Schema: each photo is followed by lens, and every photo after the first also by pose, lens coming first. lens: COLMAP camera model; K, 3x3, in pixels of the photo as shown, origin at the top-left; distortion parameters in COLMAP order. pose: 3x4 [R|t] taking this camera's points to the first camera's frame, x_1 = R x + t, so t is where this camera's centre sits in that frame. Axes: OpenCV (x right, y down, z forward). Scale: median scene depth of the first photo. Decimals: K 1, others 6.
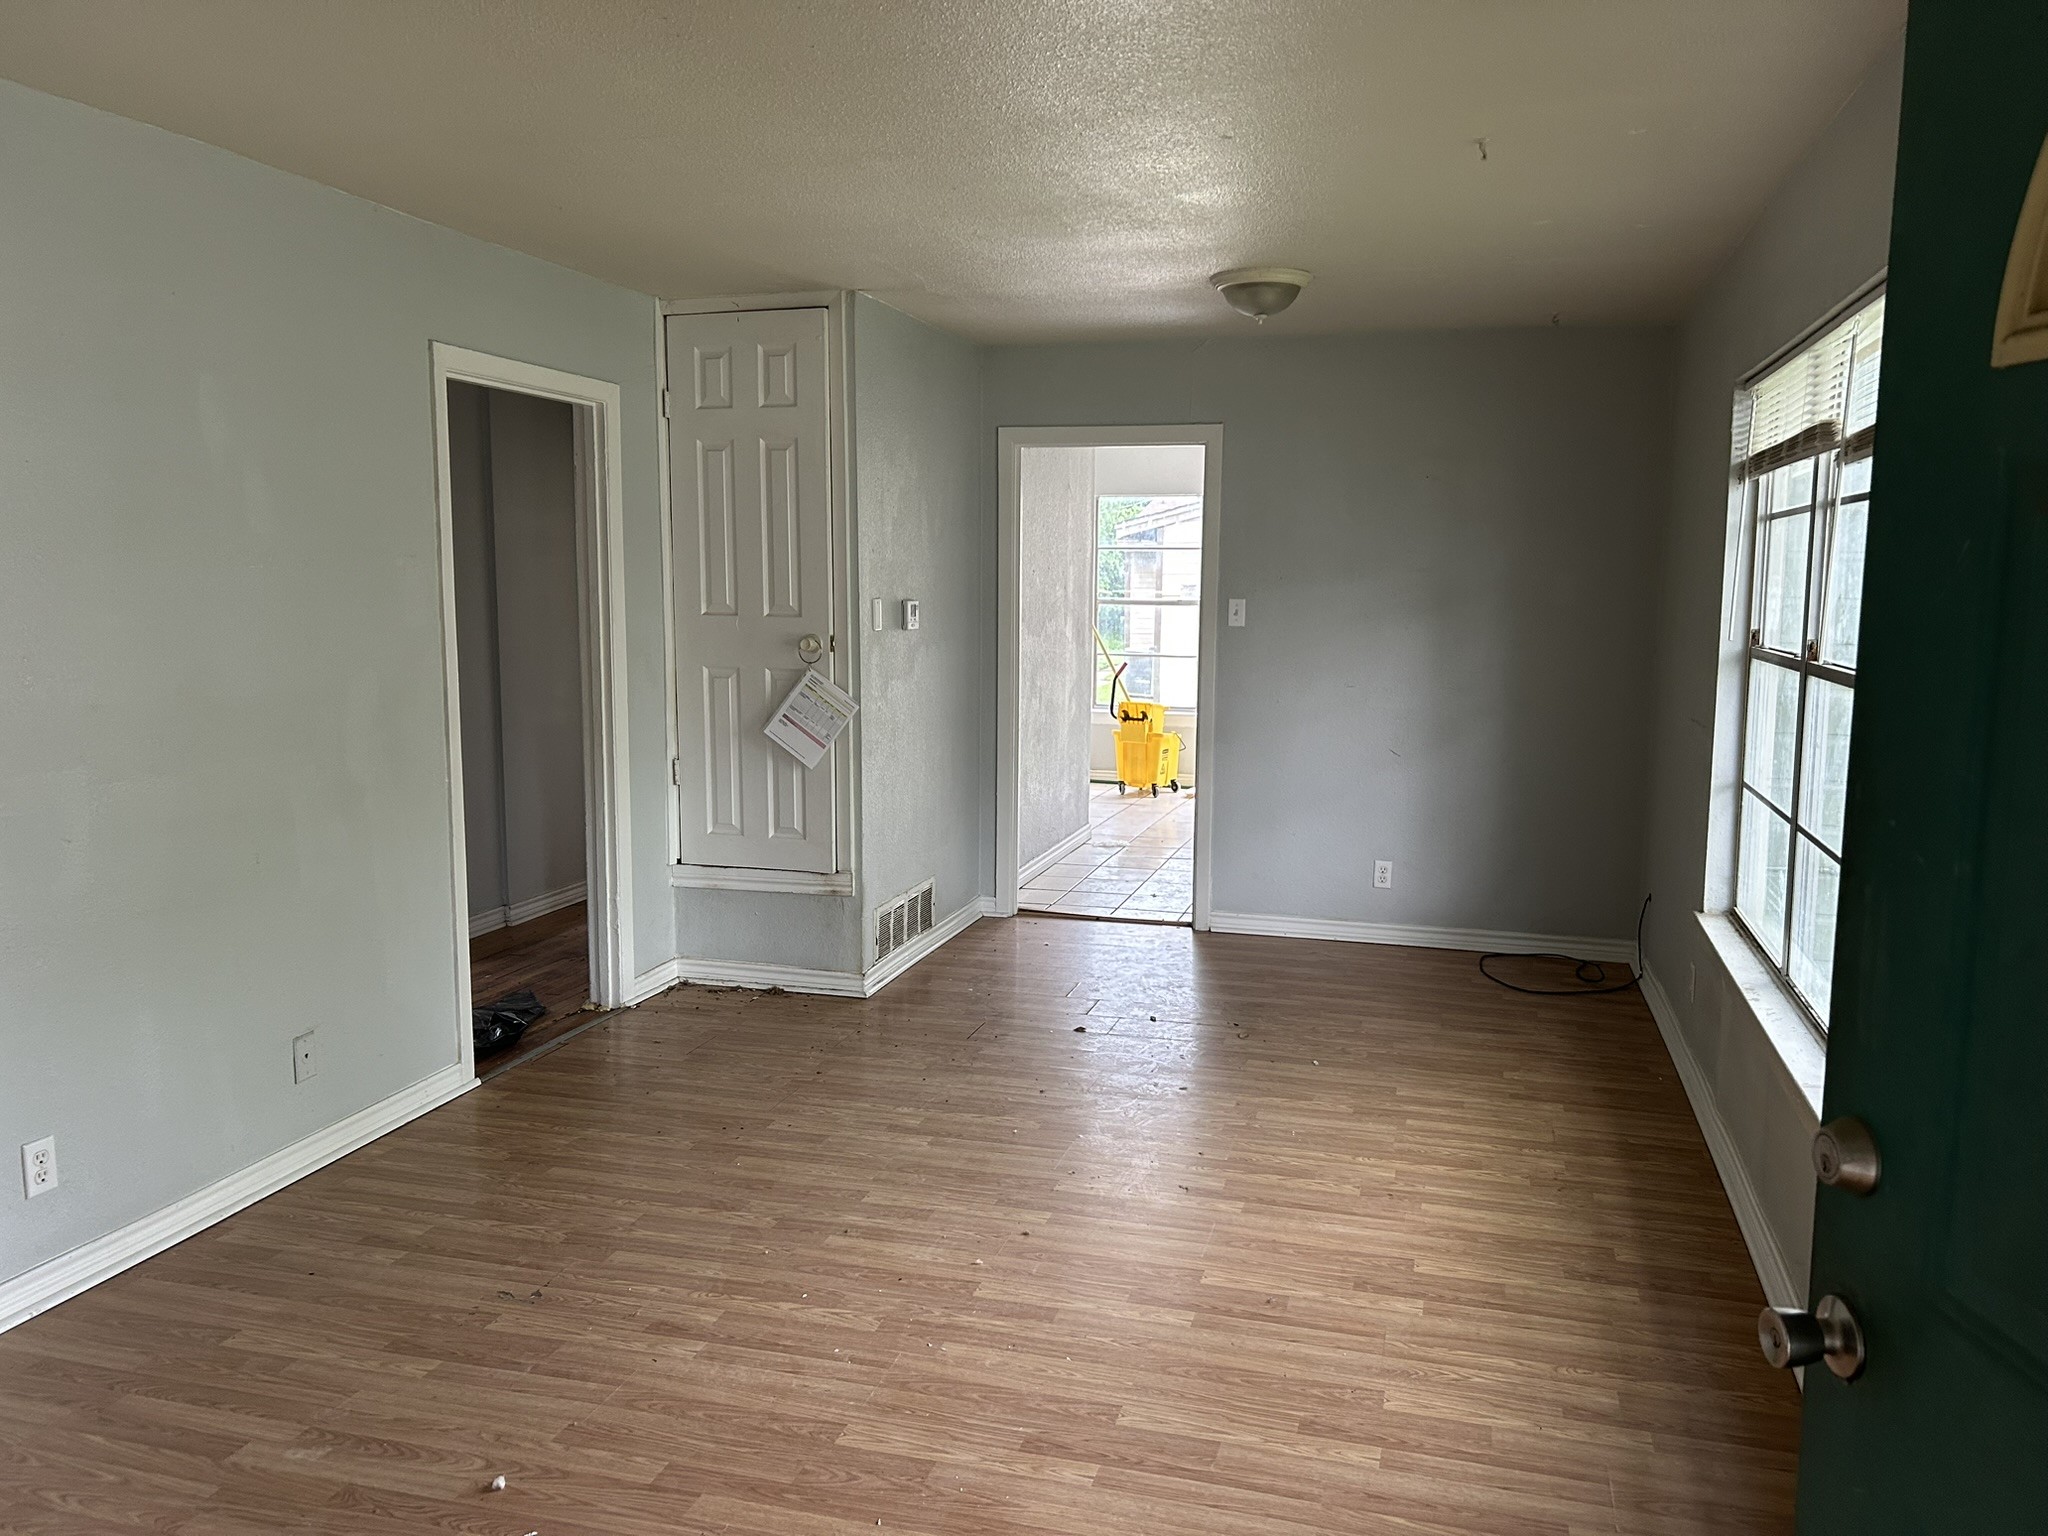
lens RADIAL K [[1537.9, 0, 1024.9], [0, 1537.9, 768.1], [0, 0, 1]] dist [0.006384, 0.000953]
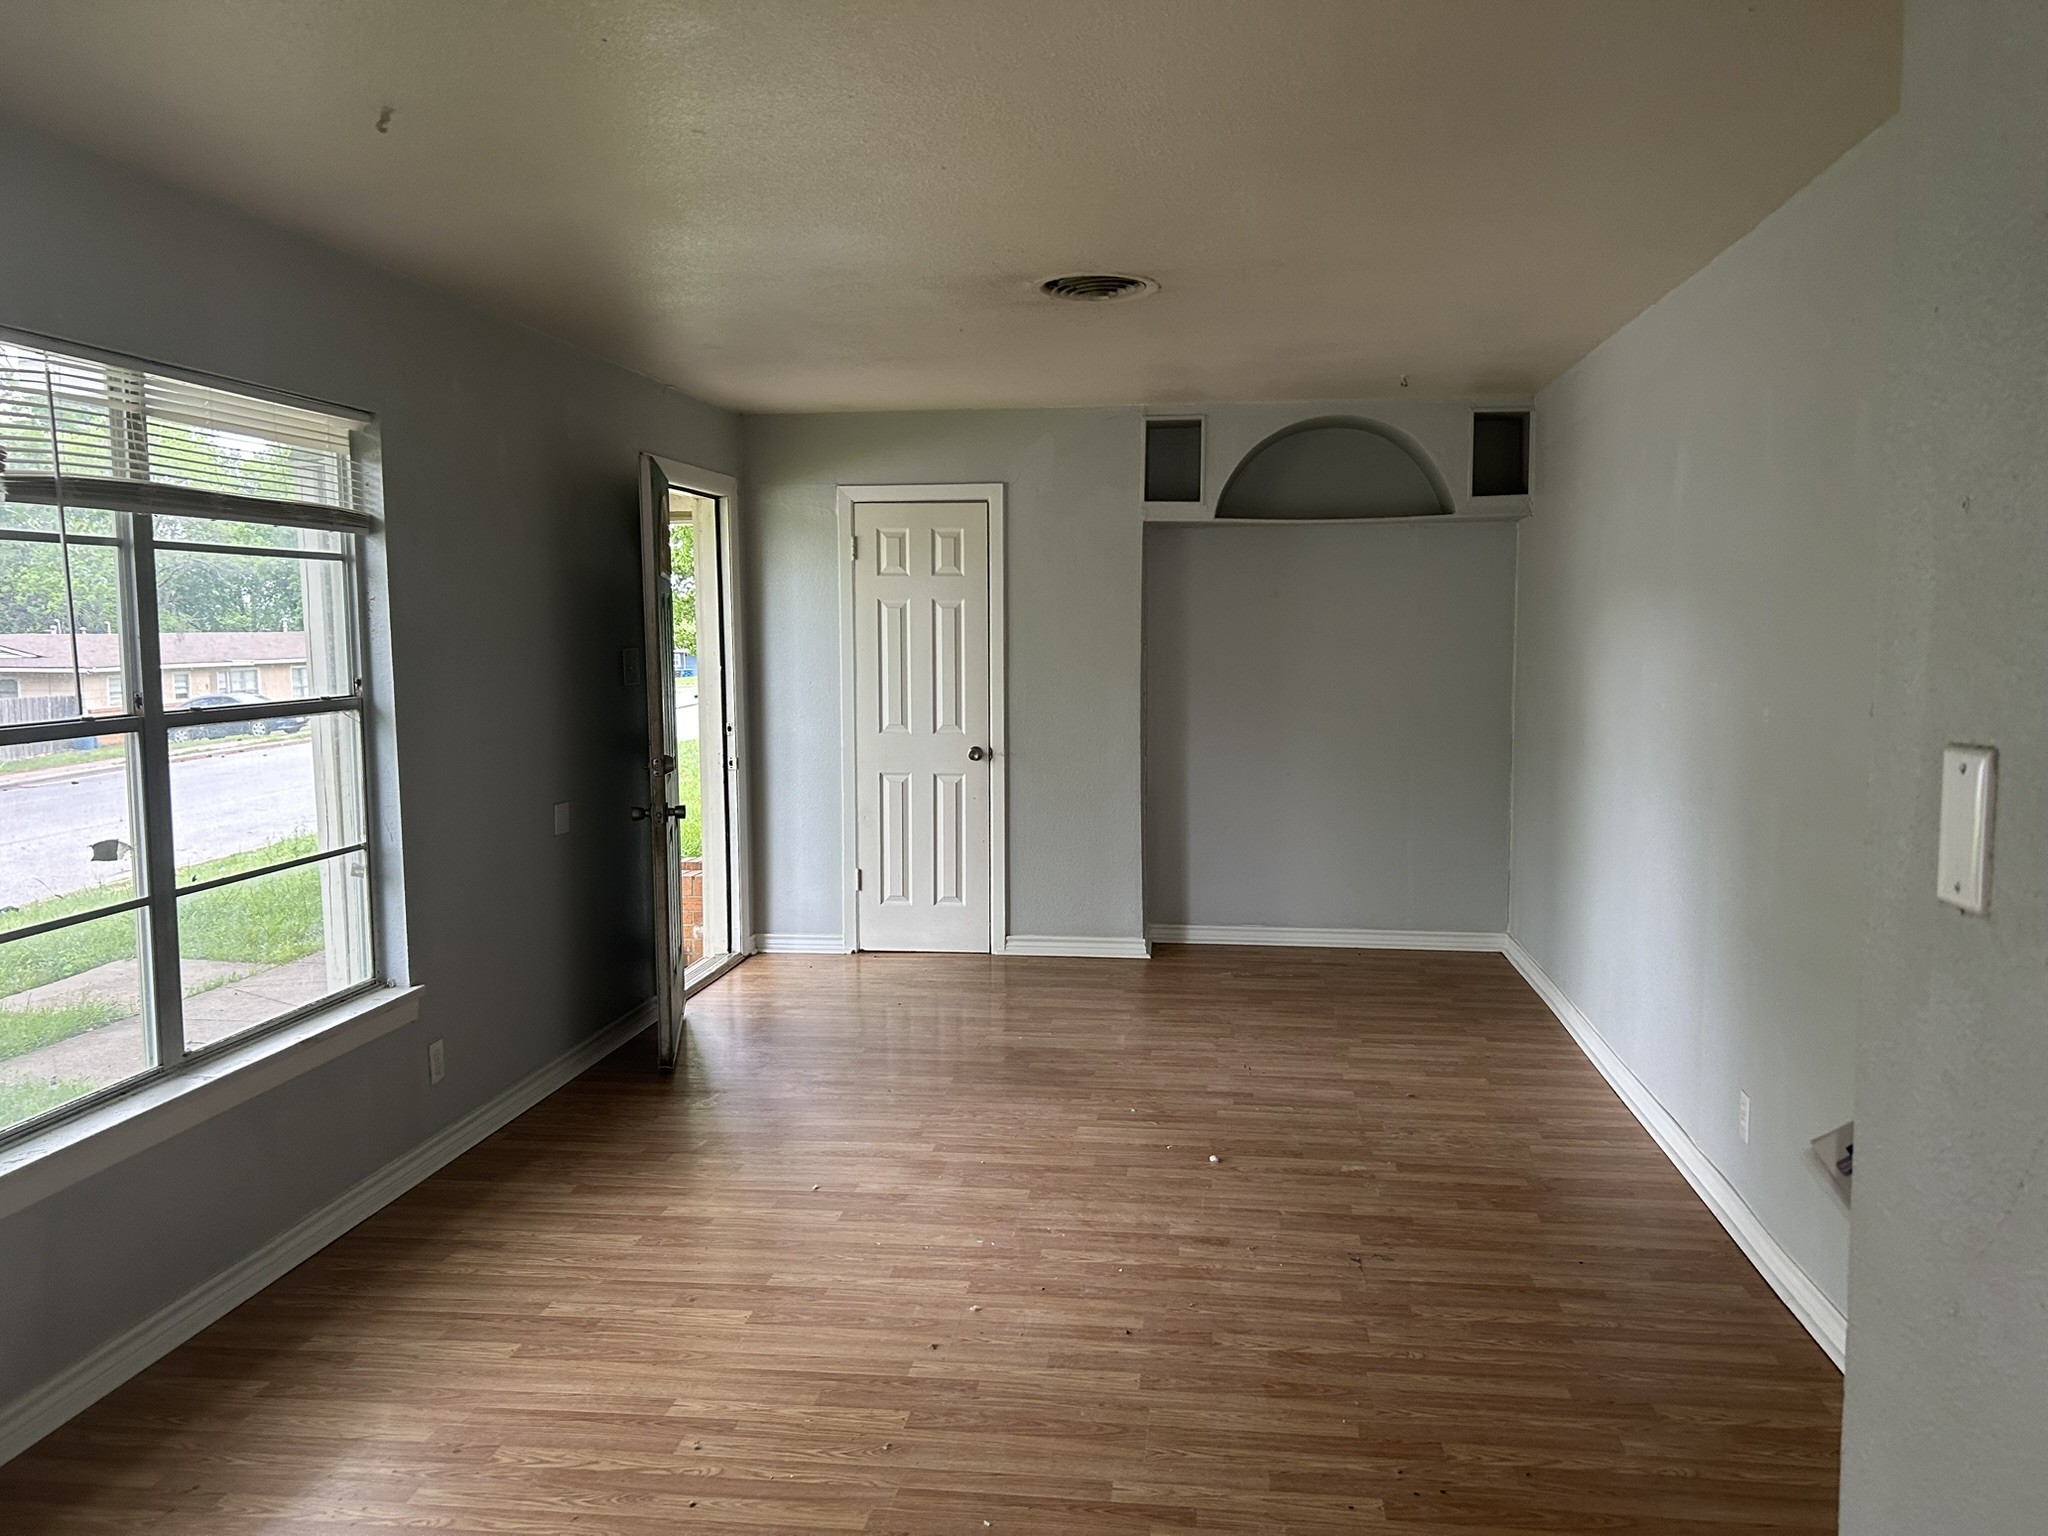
lens RADIAL K [[1537.9, 0, 1027.4], [0, 1537.9, 764.3], [0, 0, 1]] dist [0.006384, 0.000953]
pose [[-0.988396, 0.012002, -0.151424, 0.085070], [-0.021045, 0.976440, 0.214762, -0.243765], [0.150434, 0.215457, -0.964856, 1.944199]]
